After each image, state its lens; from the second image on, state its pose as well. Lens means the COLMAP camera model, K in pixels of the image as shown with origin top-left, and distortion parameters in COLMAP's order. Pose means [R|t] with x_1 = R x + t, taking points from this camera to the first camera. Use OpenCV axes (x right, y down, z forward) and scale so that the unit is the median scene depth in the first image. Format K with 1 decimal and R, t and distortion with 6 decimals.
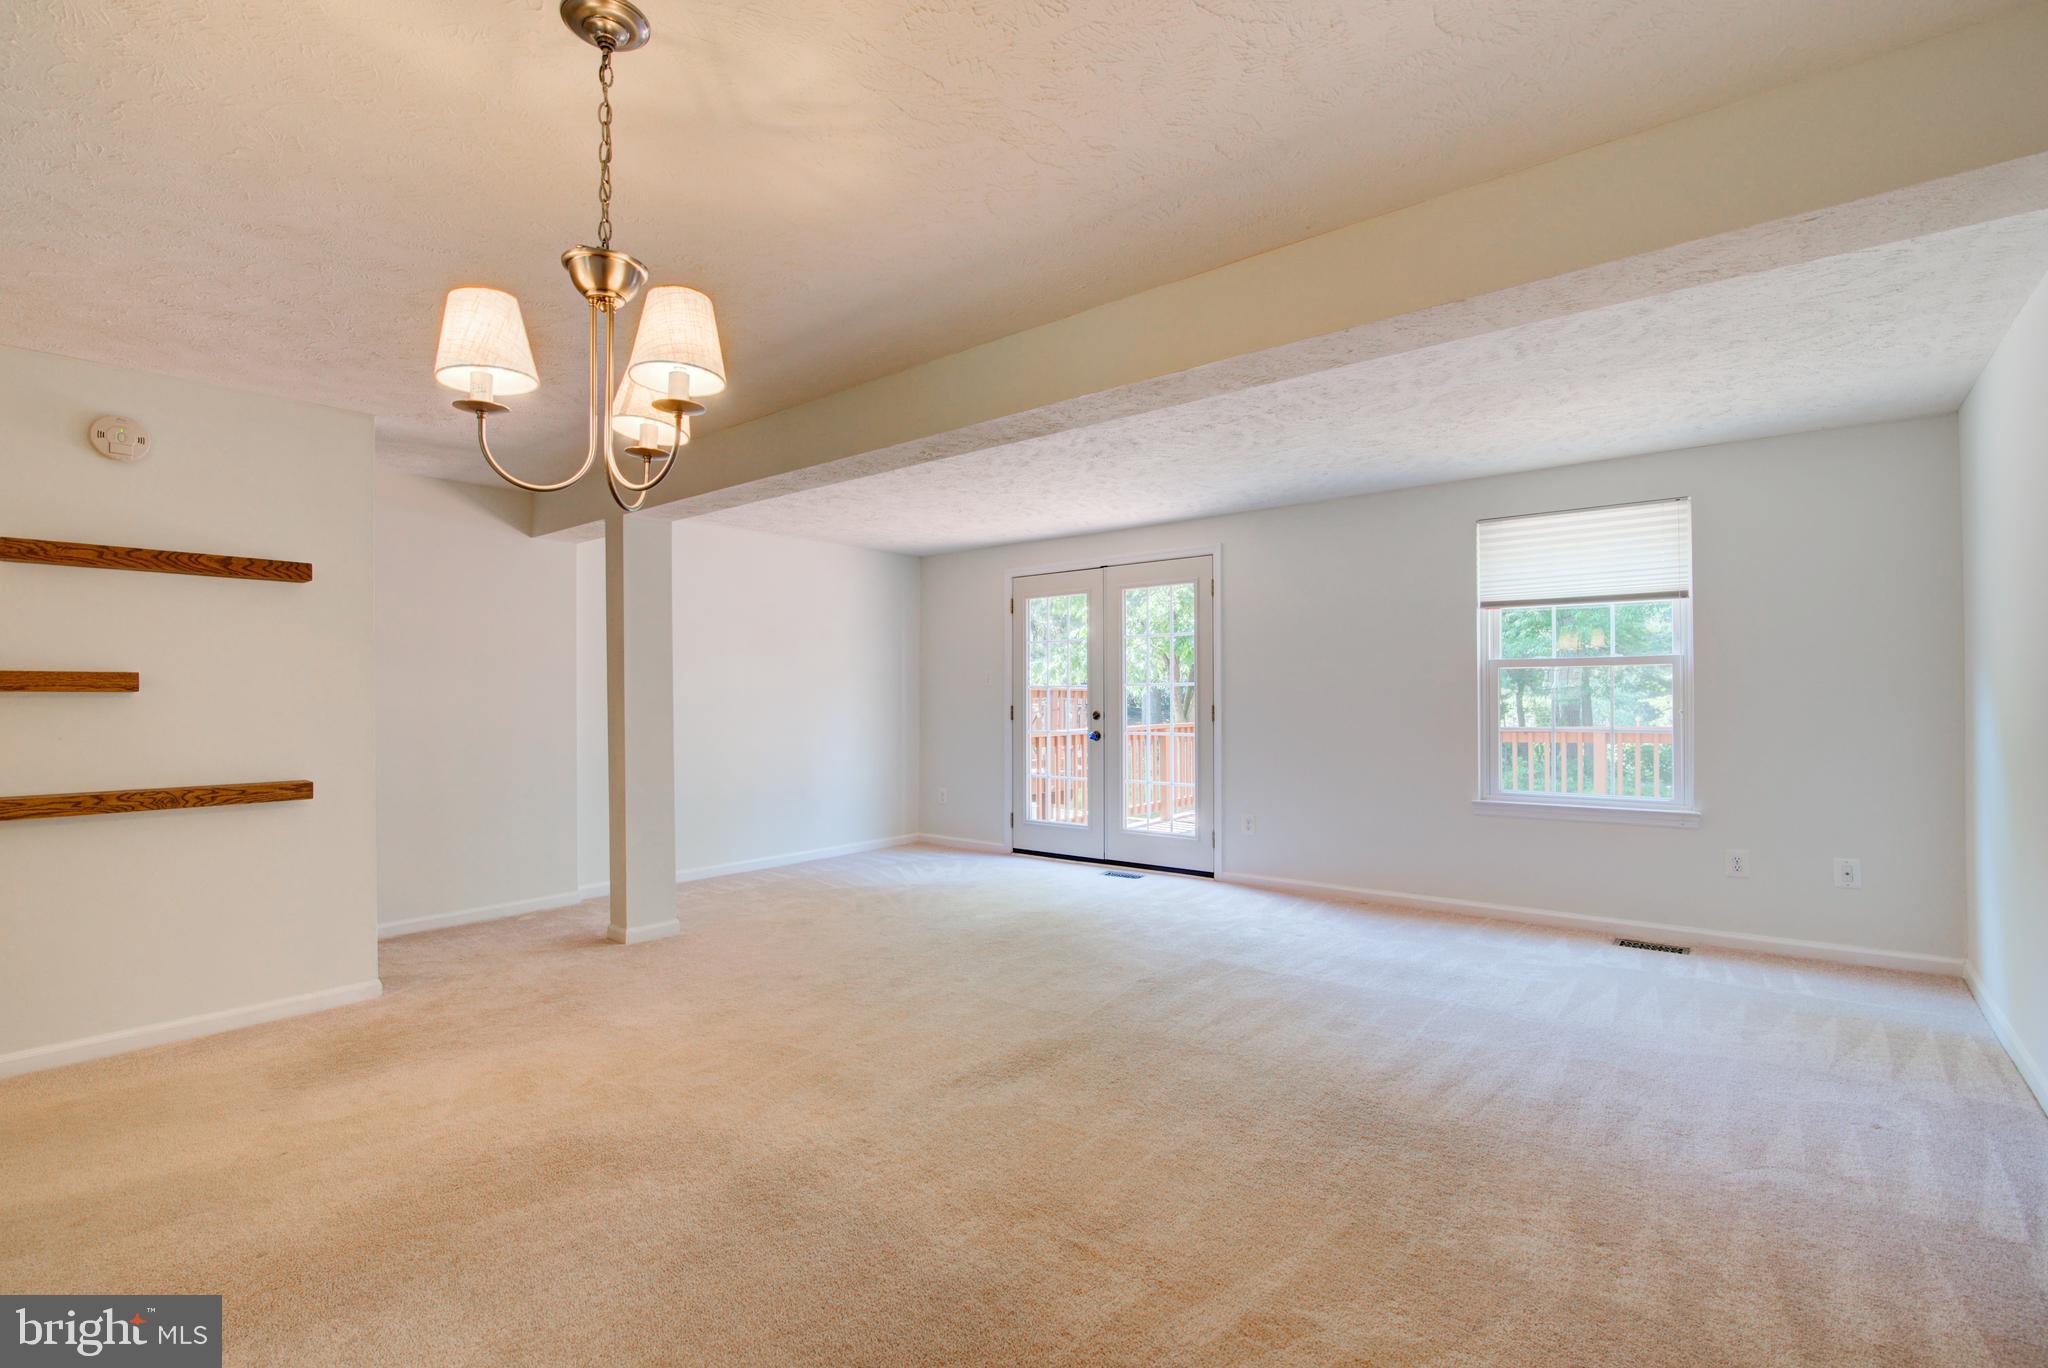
lens RADIAL K [[941.8, 0, 1031.7], [0, 941.8, 698.2], [0, 0, 1]] dist [-0.021849, 0.000979]
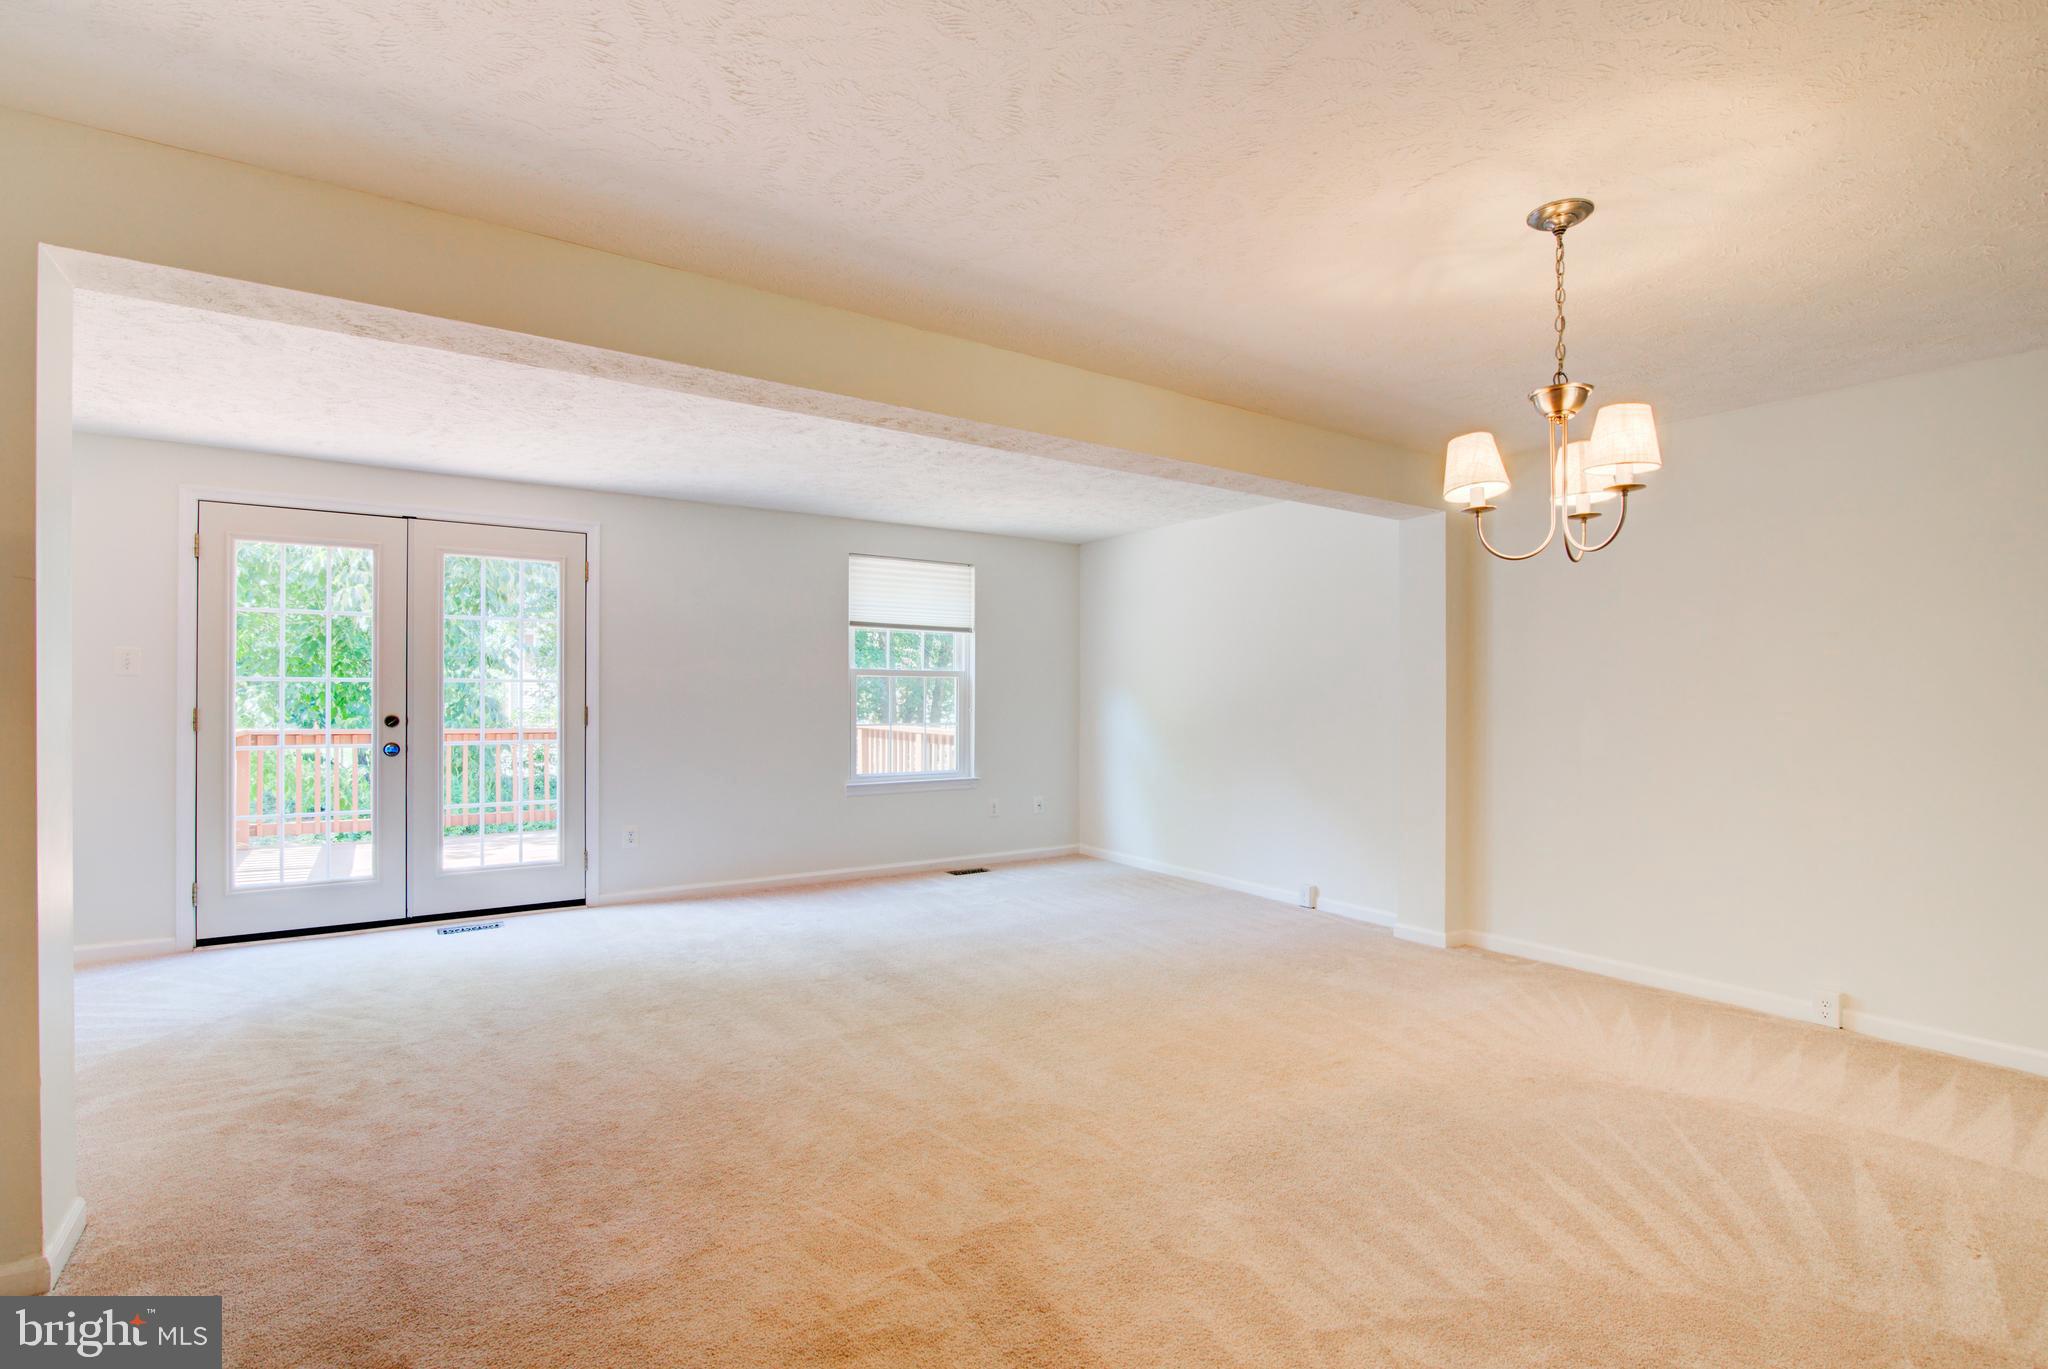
lens RADIAL K [[941.8, 0, 1023.0], [0, 941.8, 688.7], [0, 0, 1]] dist [-0.021849, 0.000979]
pose [[0.293587, 0.013784, 0.955833, -0.530664], [-0.004002, 0.999905, -0.013190, 0.000488], [-0.955924, 0.000047, 0.293614, 0.361549]]
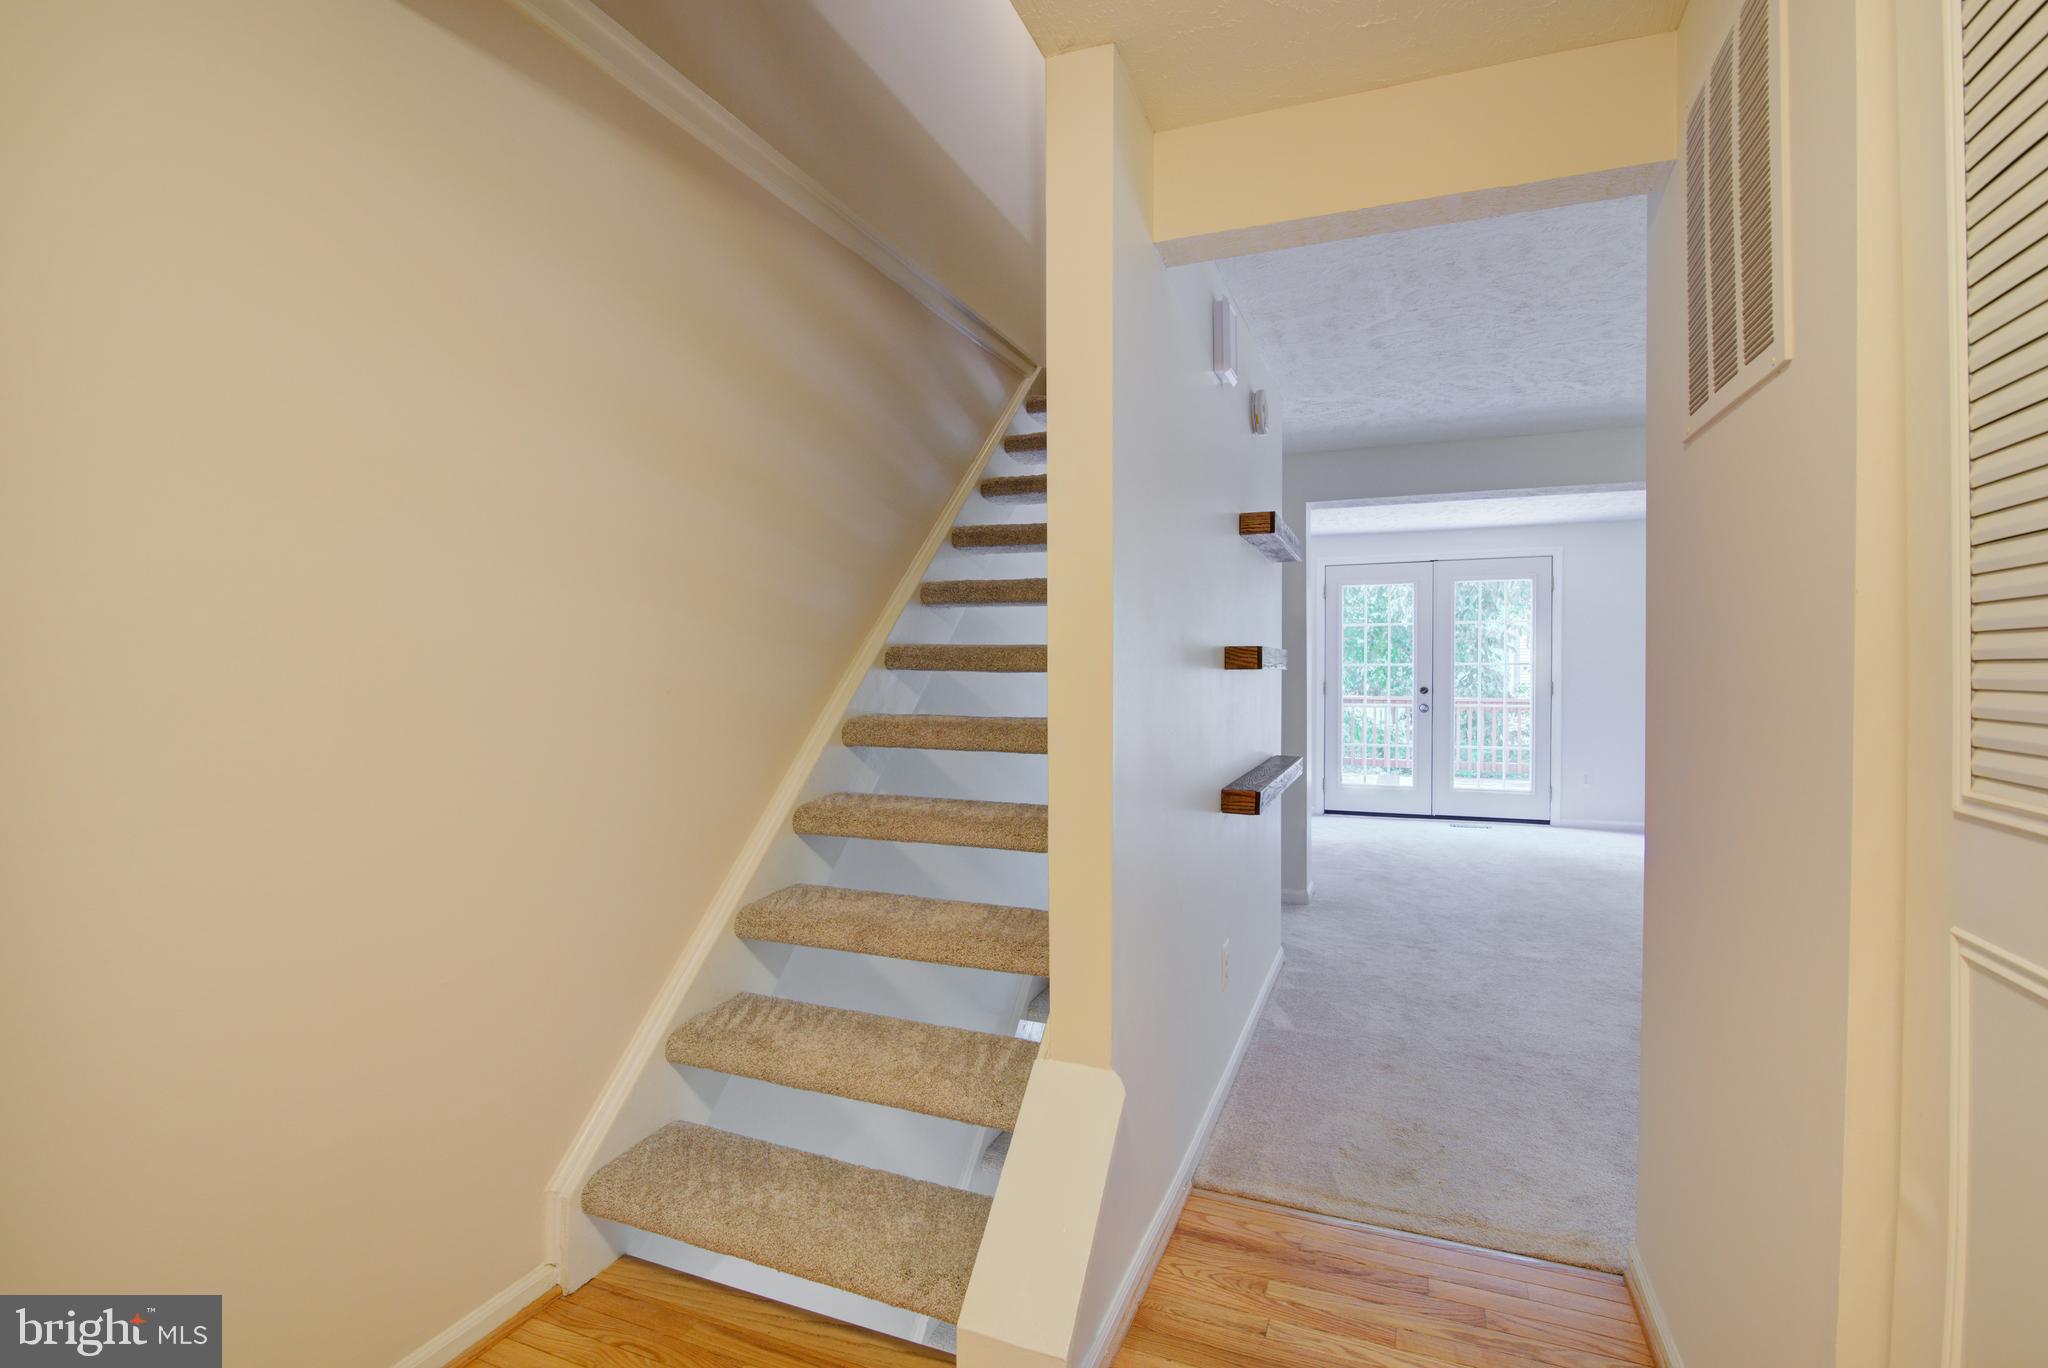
lens RADIAL K [[941.8, 0, 1031.9], [0, 941.8, 695.3], [0, 0, 1]] dist [-0.021849, 0.000979]
pose [[0.957399, -0.002437, 0.288760, -0.805743], [-0.004503, 0.999717, 0.023368, -0.000781], [-0.288735, -0.023673, 0.957116, 0.044751]]
